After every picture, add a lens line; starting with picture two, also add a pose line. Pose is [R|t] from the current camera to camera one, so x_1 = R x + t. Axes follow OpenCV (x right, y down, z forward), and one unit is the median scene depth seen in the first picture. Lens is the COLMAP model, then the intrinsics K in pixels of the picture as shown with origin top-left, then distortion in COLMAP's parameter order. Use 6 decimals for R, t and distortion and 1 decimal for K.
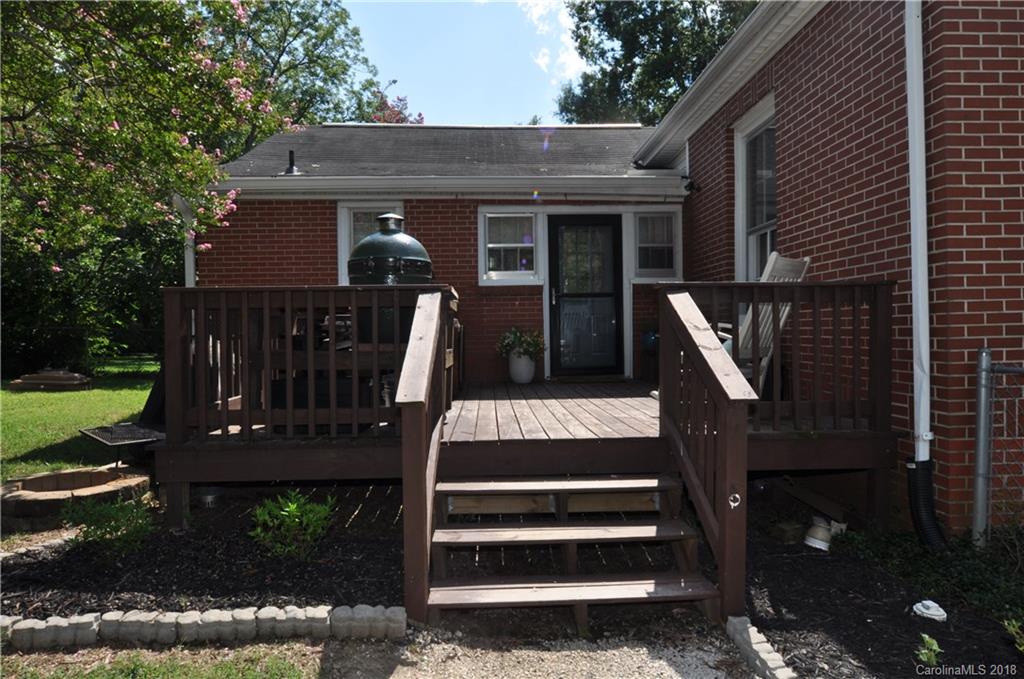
lens RADIAL K [[630.9, 0, 513.0], [0, 630.9, 338.6], [0, 0, 1]] dist [-0.000748, -0.005013]
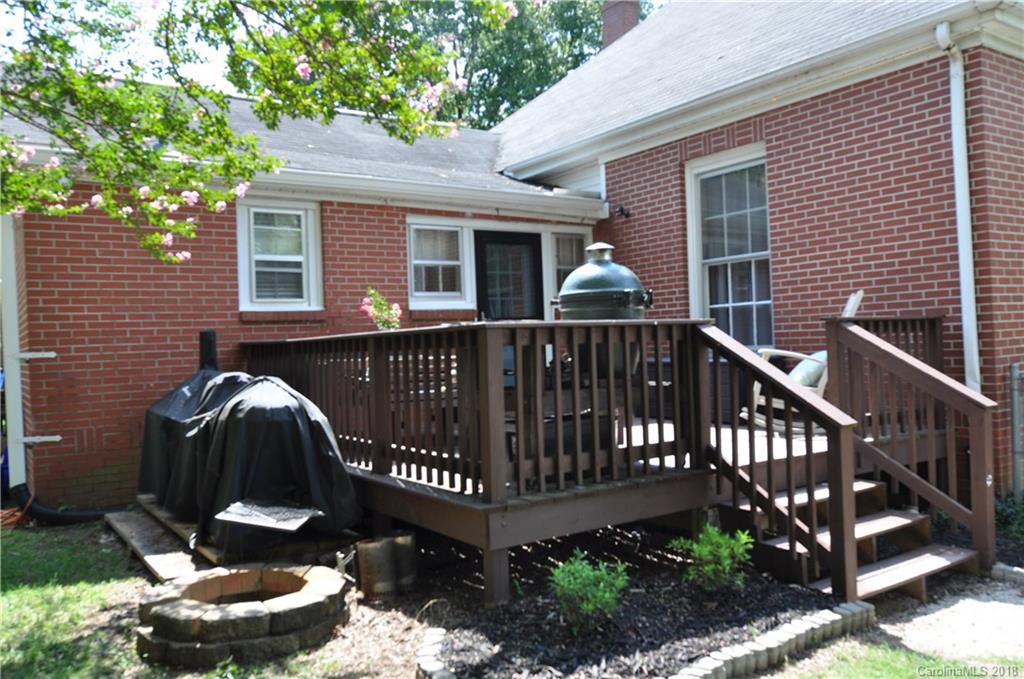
lens RADIAL K [[803.8, 0, 510.5], [0, 803.8, 338.3], [0, 0, 1]] dist [-0.053905, -0.006307]
pose [[0.852903, -0.011312, 0.521946, -0.495240], [0.030970, 0.999101, -0.028954, -0.011250], [-0.521149, 0.040860, 0.852487, 0.026045]]
